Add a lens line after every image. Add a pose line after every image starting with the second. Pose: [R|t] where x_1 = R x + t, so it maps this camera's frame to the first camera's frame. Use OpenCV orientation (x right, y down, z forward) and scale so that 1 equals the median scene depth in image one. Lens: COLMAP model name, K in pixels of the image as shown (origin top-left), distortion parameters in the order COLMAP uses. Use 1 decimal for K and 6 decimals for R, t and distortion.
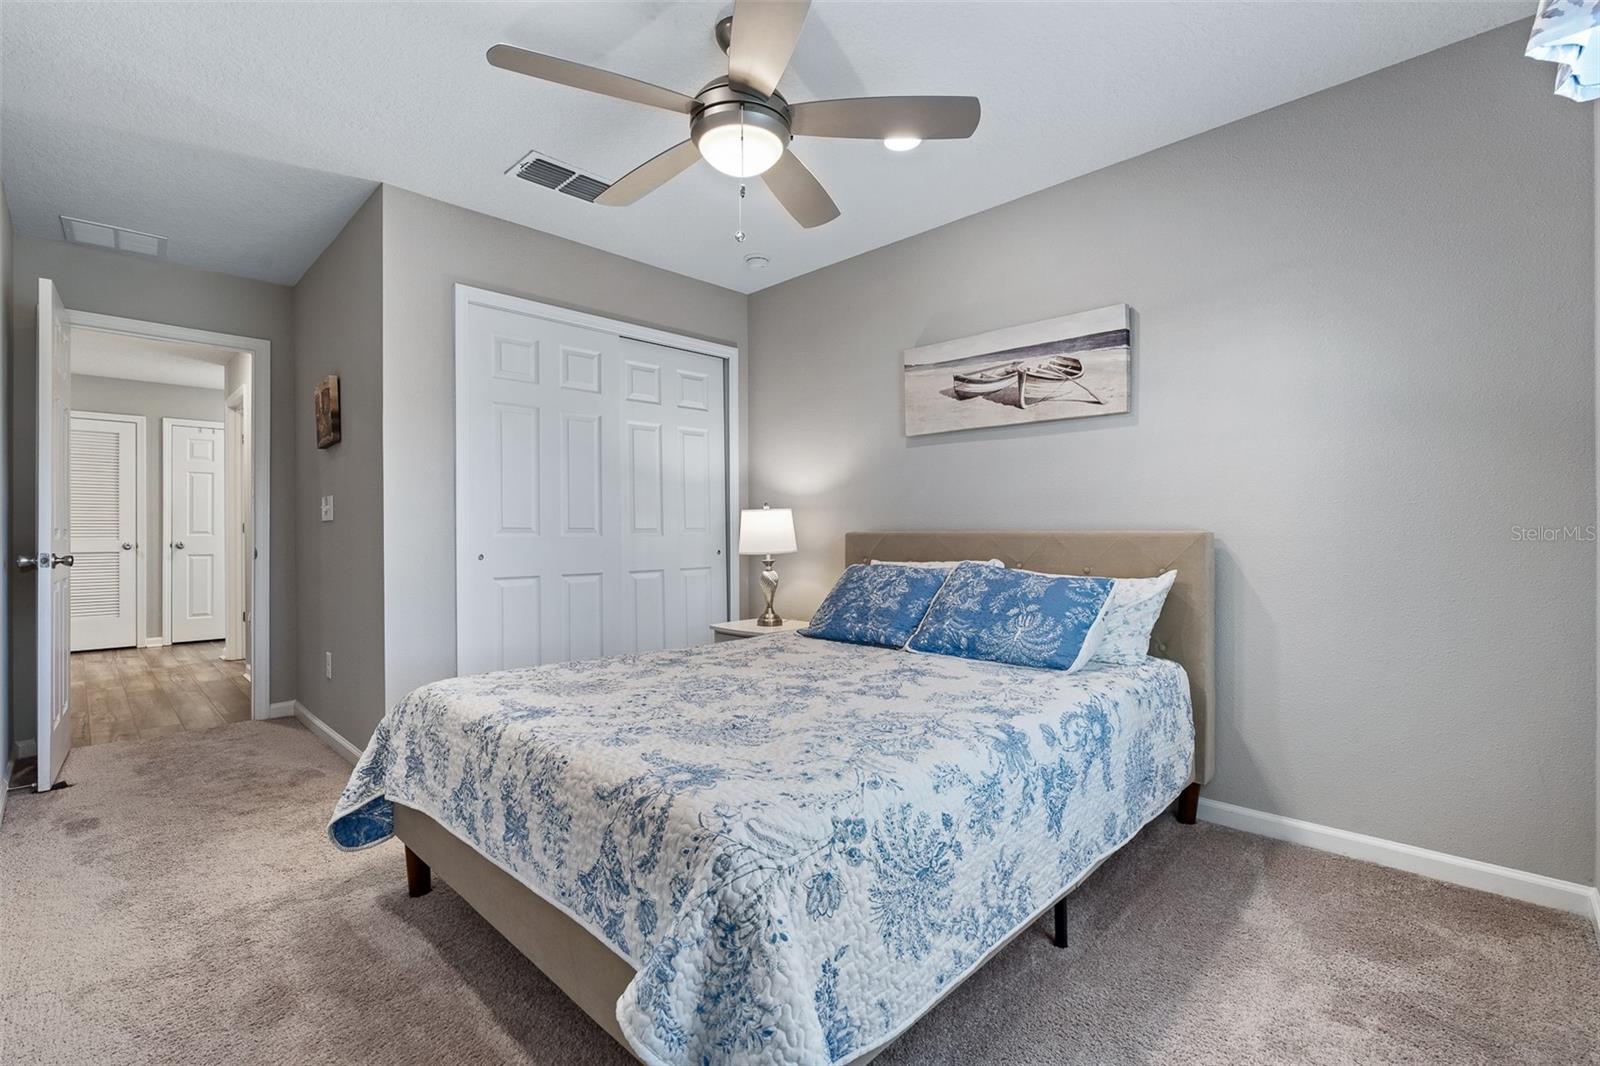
lens RADIAL K [[725.3, 0, 796.4], [0, 725.3, 533.0], [0, 0, 1]] dist [-0.004975, 0.002413]
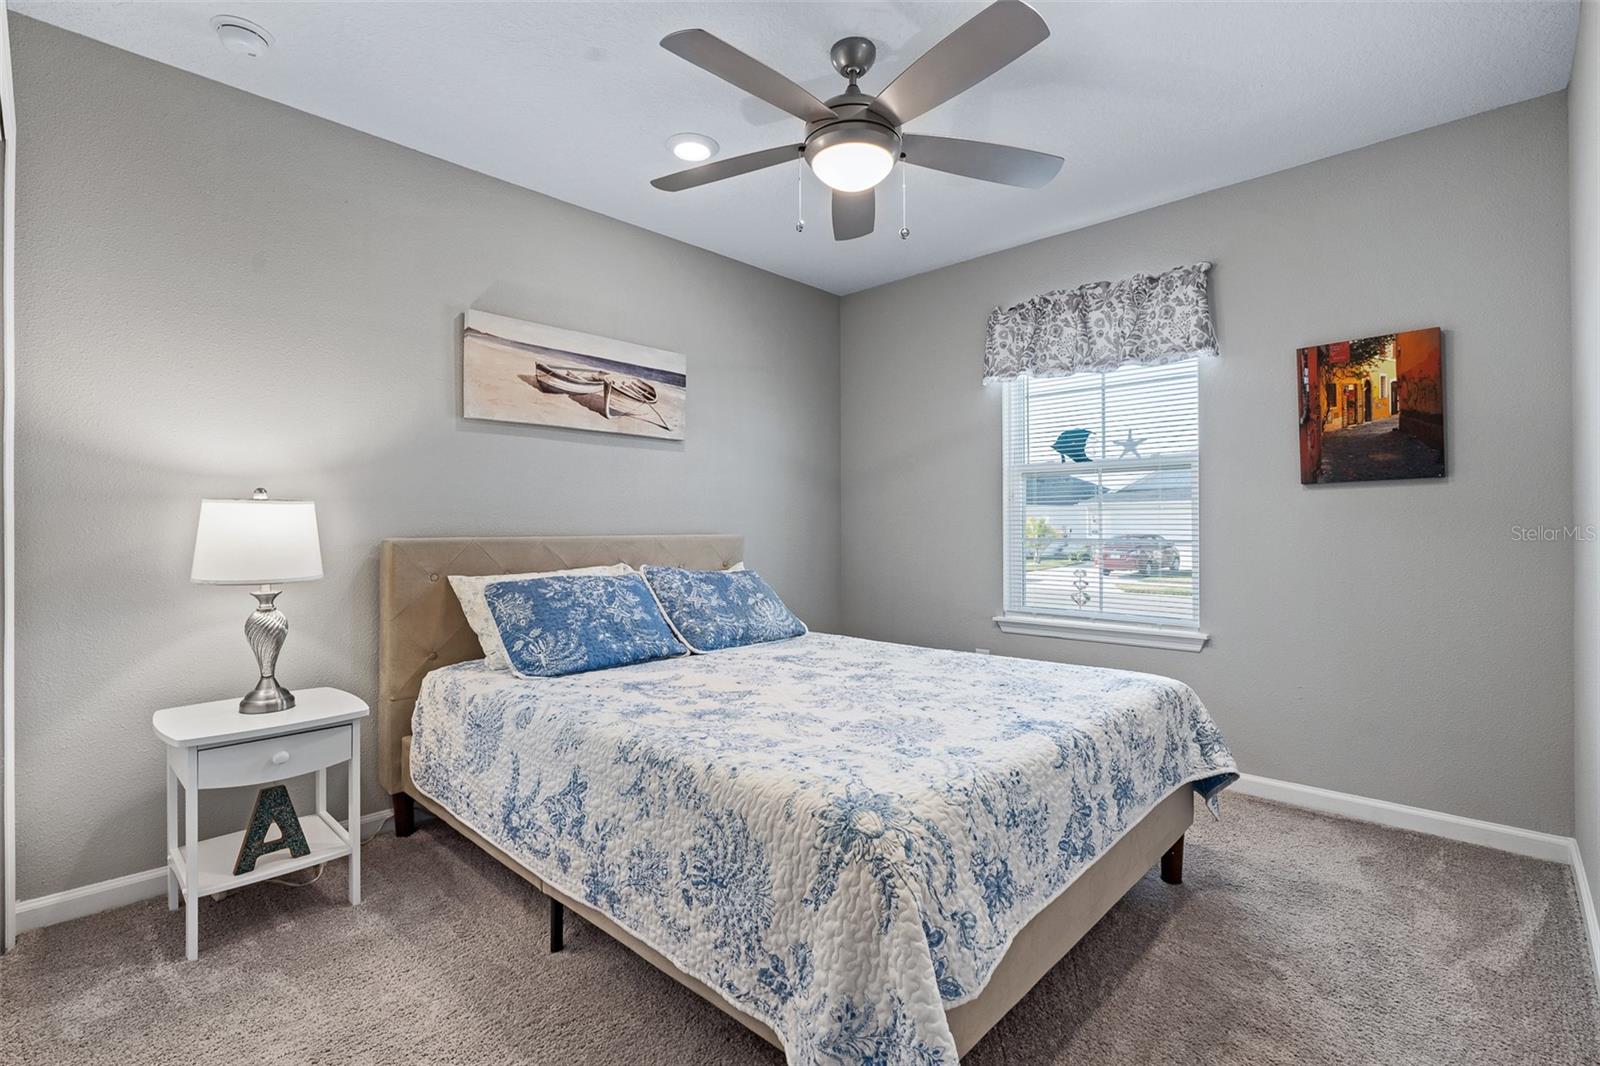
lens RADIAL K [[725.3, 0, 796.5], [0, 725.3, 526.8], [0, 0, 1]] dist [-0.004975, 0.002413]
pose [[-0.009894, 0.006391, 0.999931, -0.733278], [0.009144, 0.999938, -0.006300, -0.006440], [-0.999909, 0.009081, -0.009952, 0.741368]]
